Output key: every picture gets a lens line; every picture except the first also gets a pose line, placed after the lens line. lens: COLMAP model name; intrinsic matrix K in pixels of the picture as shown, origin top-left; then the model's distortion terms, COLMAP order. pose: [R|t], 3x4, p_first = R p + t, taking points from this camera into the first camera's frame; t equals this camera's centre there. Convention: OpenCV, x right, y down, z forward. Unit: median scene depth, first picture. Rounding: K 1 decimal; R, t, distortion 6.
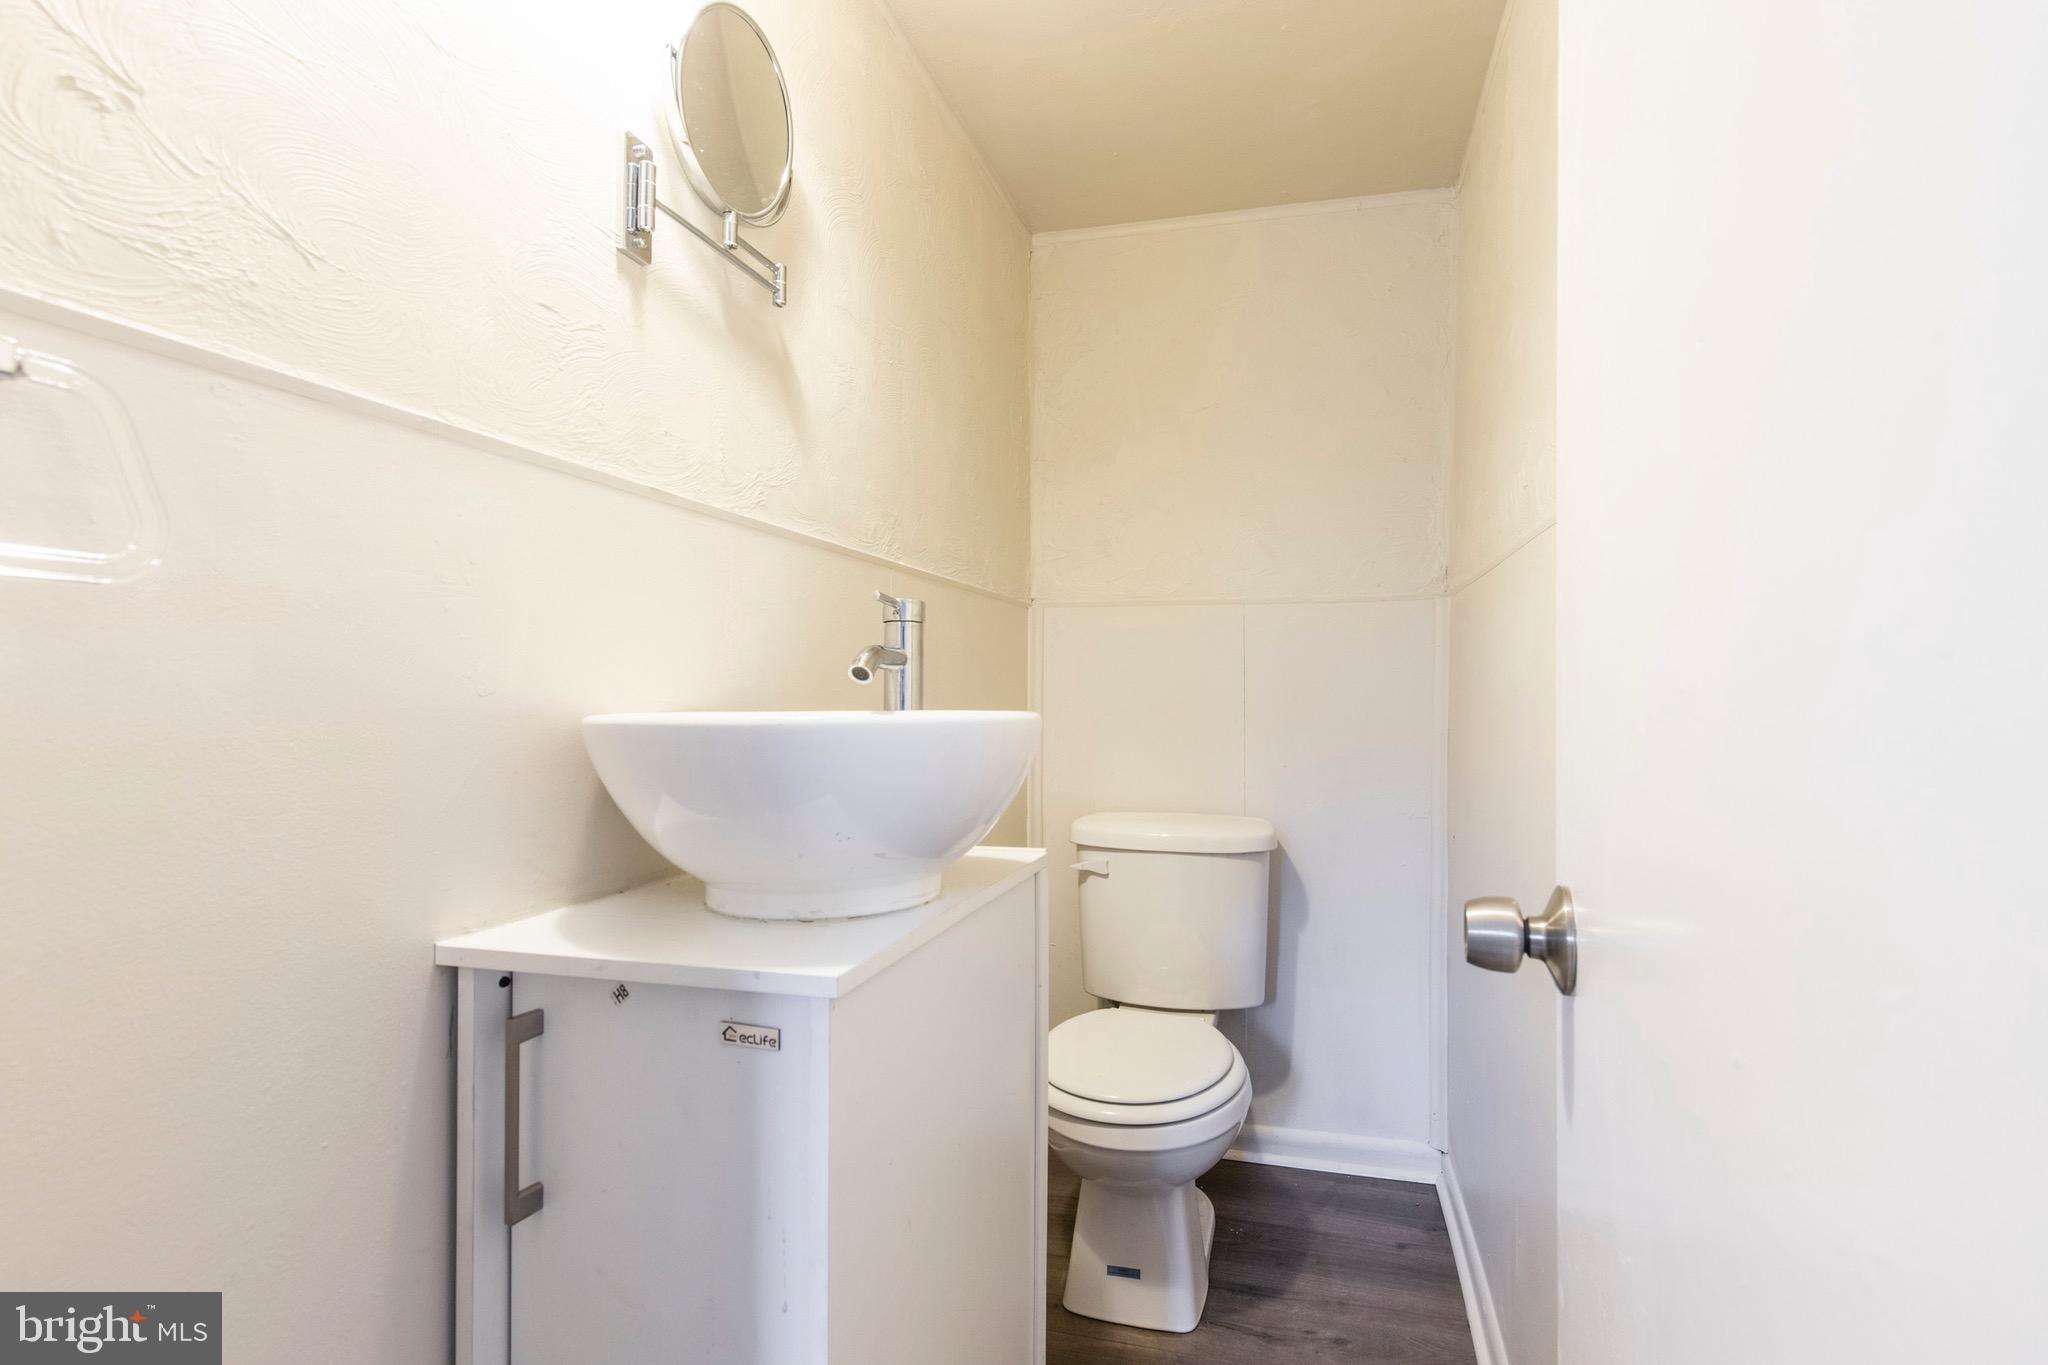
lens RADIAL K [[926.9, 0, 1029.5], [0, 926.9, 691.7], [0, 0, 1]] dist [0.015756, -0.000442]
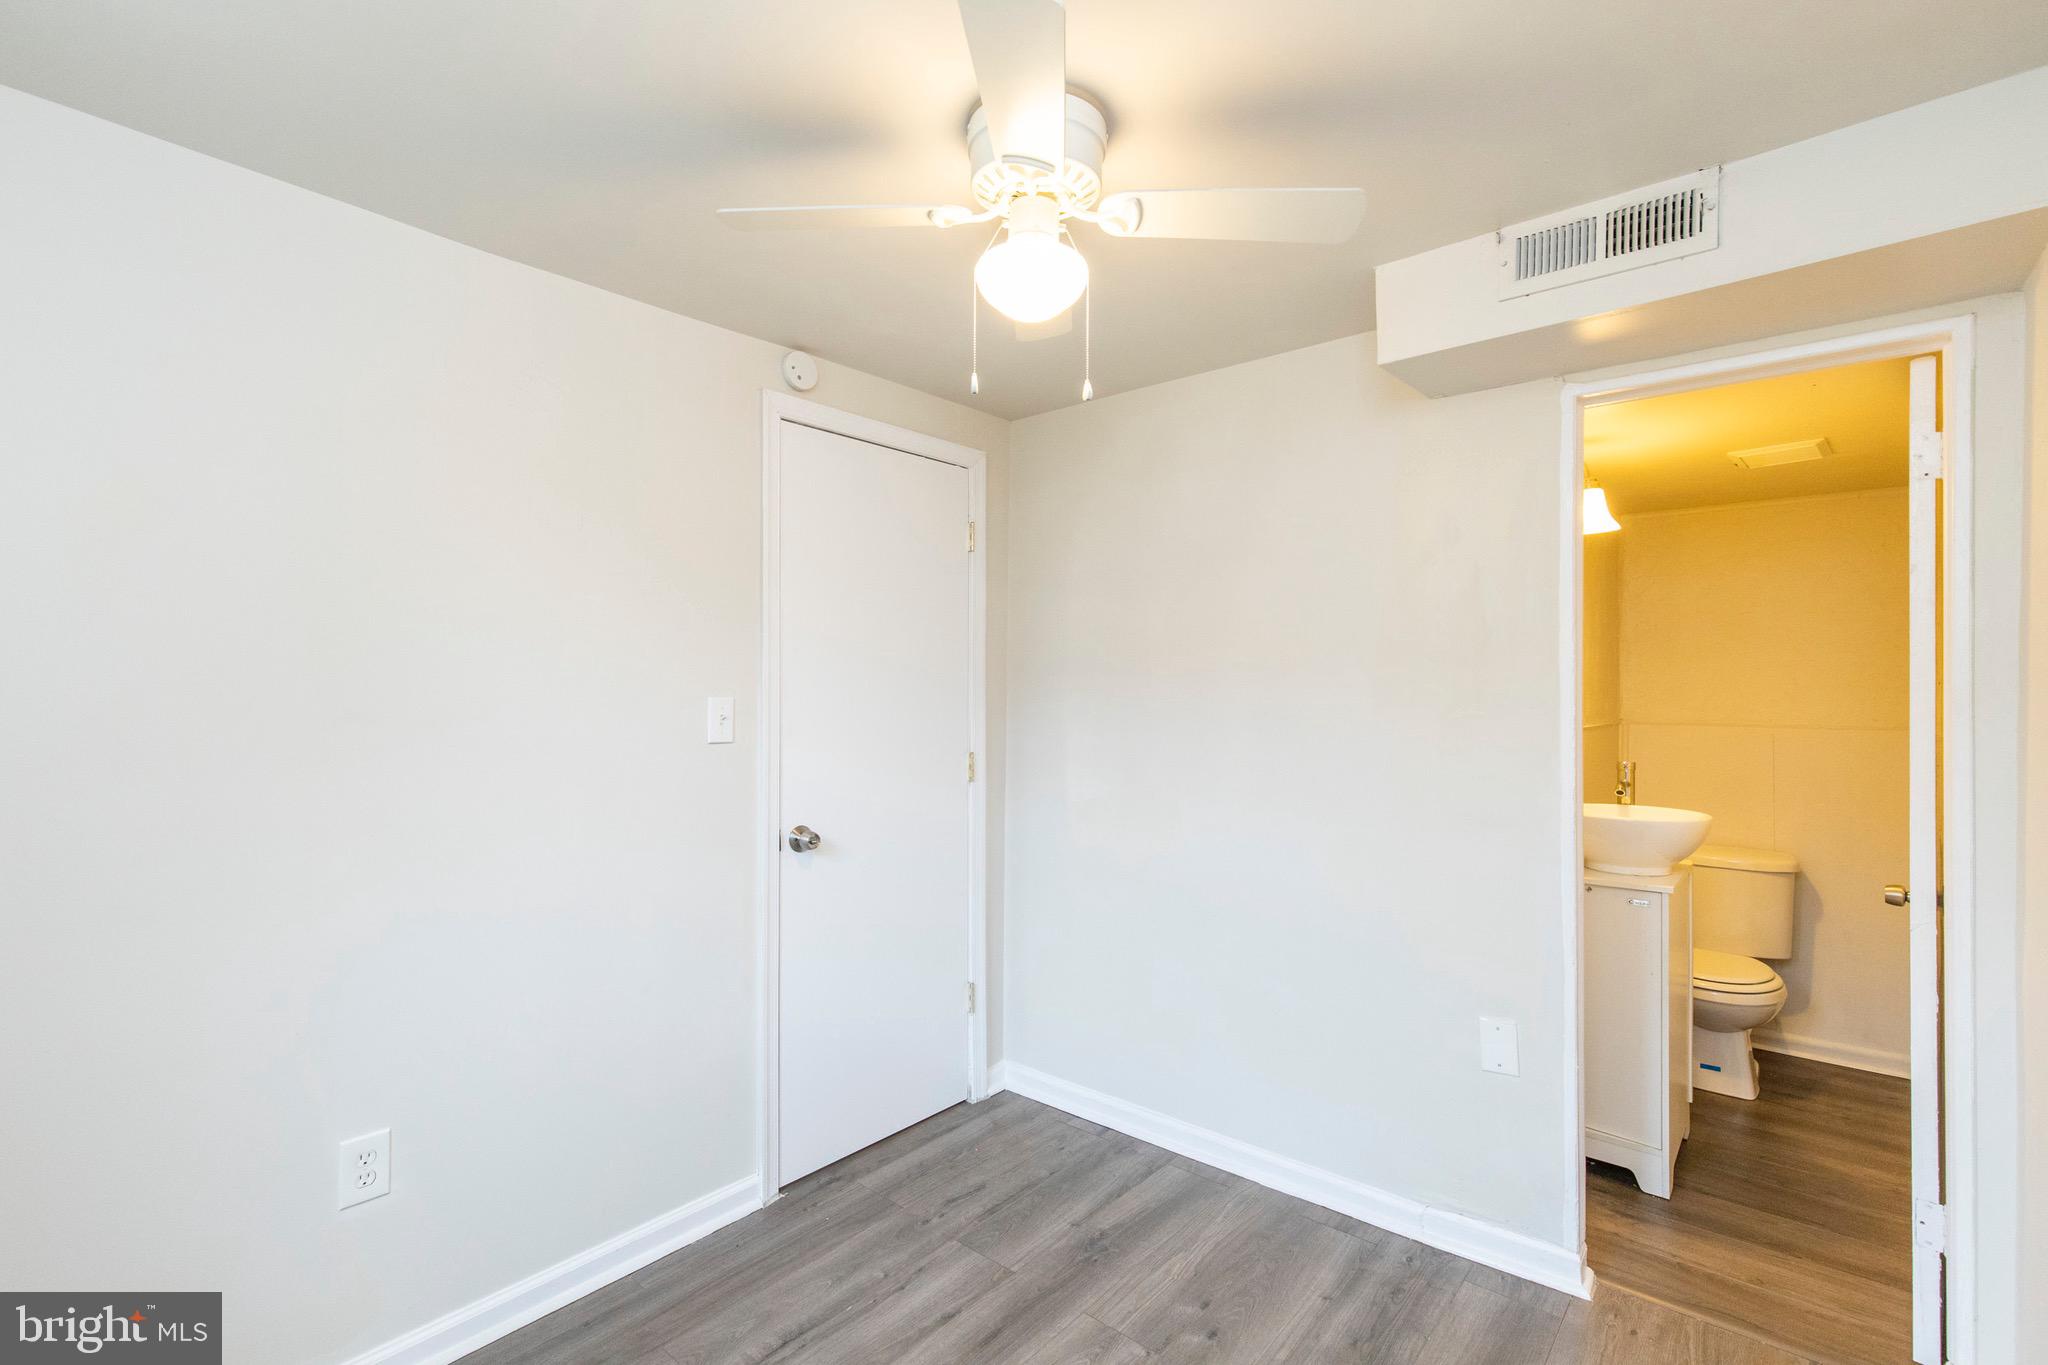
lens RADIAL K [[926.9, 0, 1007.6], [0, 926.9, 695.6], [0, 0, 1]] dist [0.015756, -0.000442]
pose [[0.912626, -0.000552, -0.408796, -0.407159], [0.002116, 0.999992, 0.003373, -0.188492], [0.408791, -0.003944, 0.912620, -1.333559]]
